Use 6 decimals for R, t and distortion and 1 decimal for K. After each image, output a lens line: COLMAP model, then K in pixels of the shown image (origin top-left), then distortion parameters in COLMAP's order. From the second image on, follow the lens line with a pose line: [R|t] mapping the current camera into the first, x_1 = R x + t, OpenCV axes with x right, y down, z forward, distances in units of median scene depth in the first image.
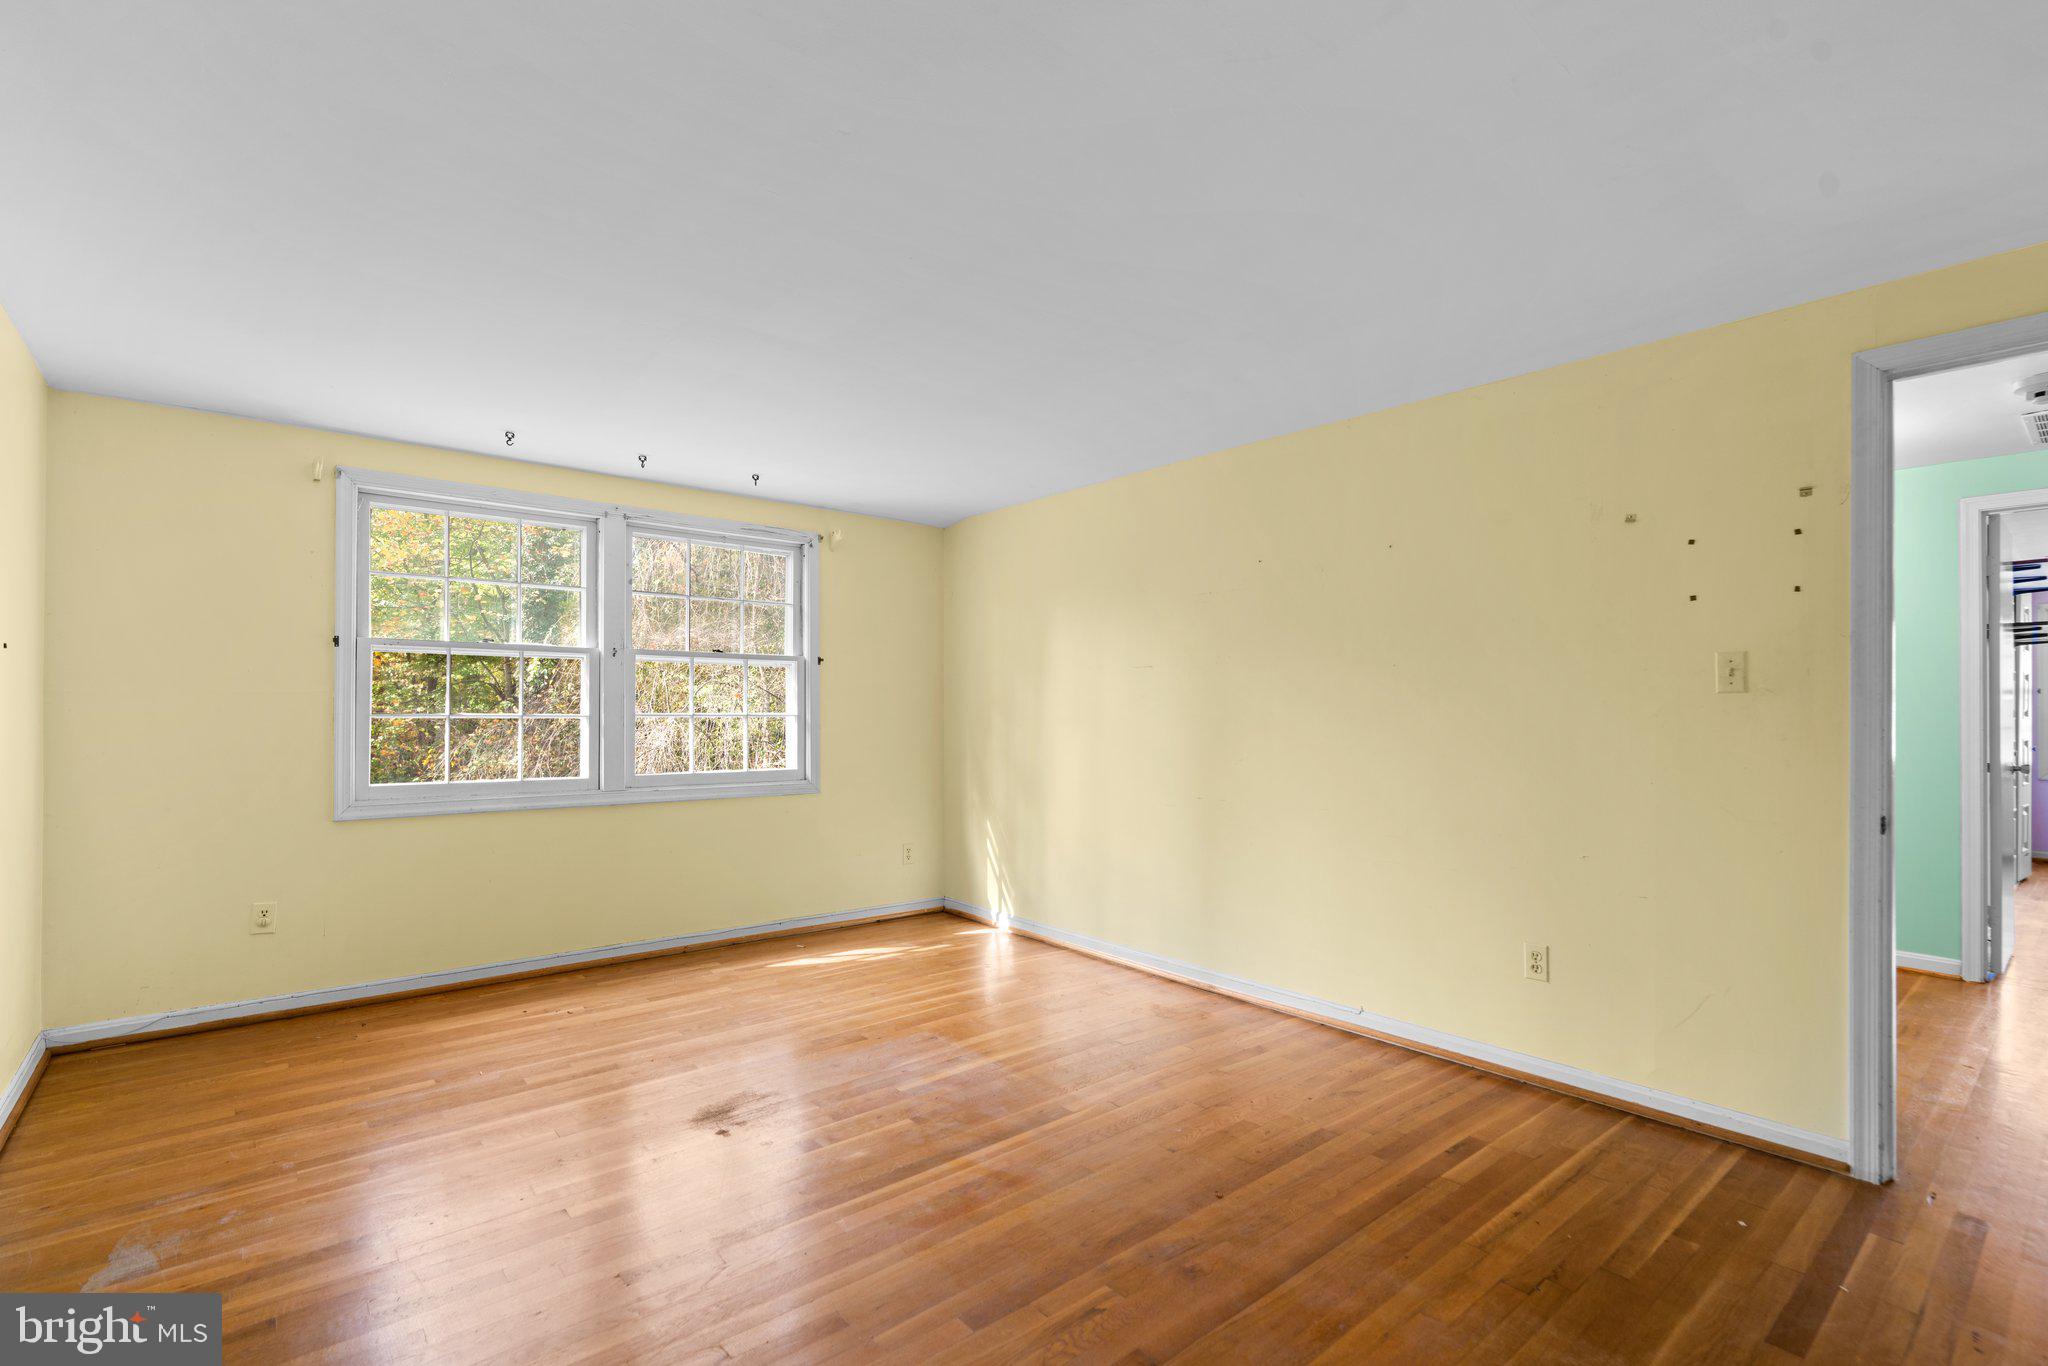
lens RADIAL K [[925.6, 0, 1038.3], [0, 925.6, 695.8], [0, 0, 1]] dist [-0.012678, 0.004830]
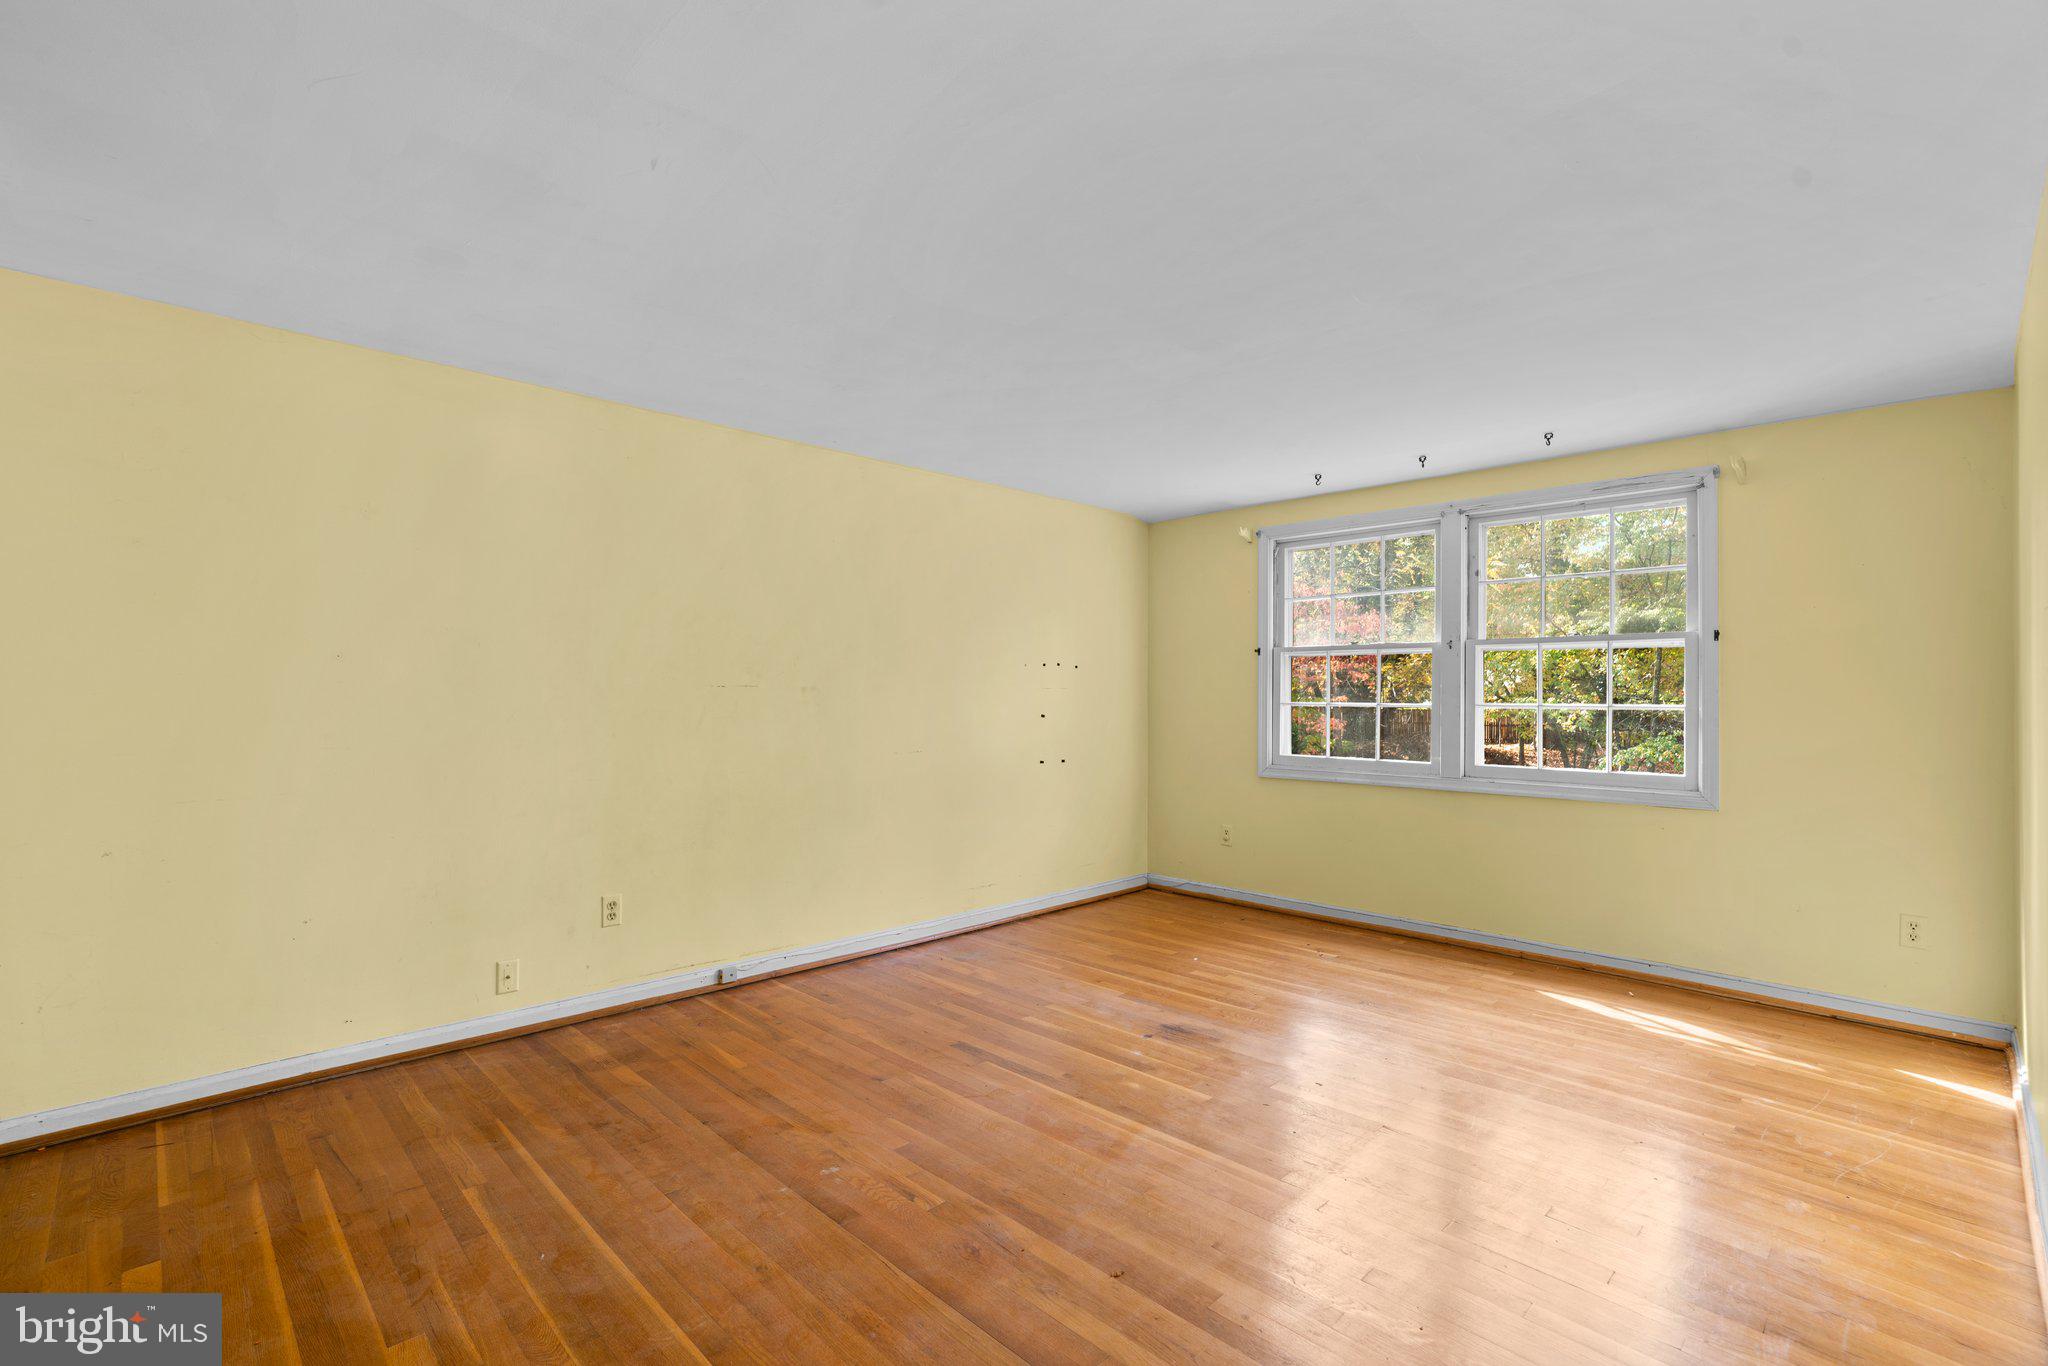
lens RADIAL K [[925.6, 0, 1039.2], [0, 925.6, 690.1], [0, 0, 1]] dist [-0.012678, 0.004830]
pose [[0.081666, -0.010517, -0.996604, 0.559150], [0.011482, 0.999888, -0.009611, 0.008885], [0.996594, -0.010659, 0.081778, 0.468858]]
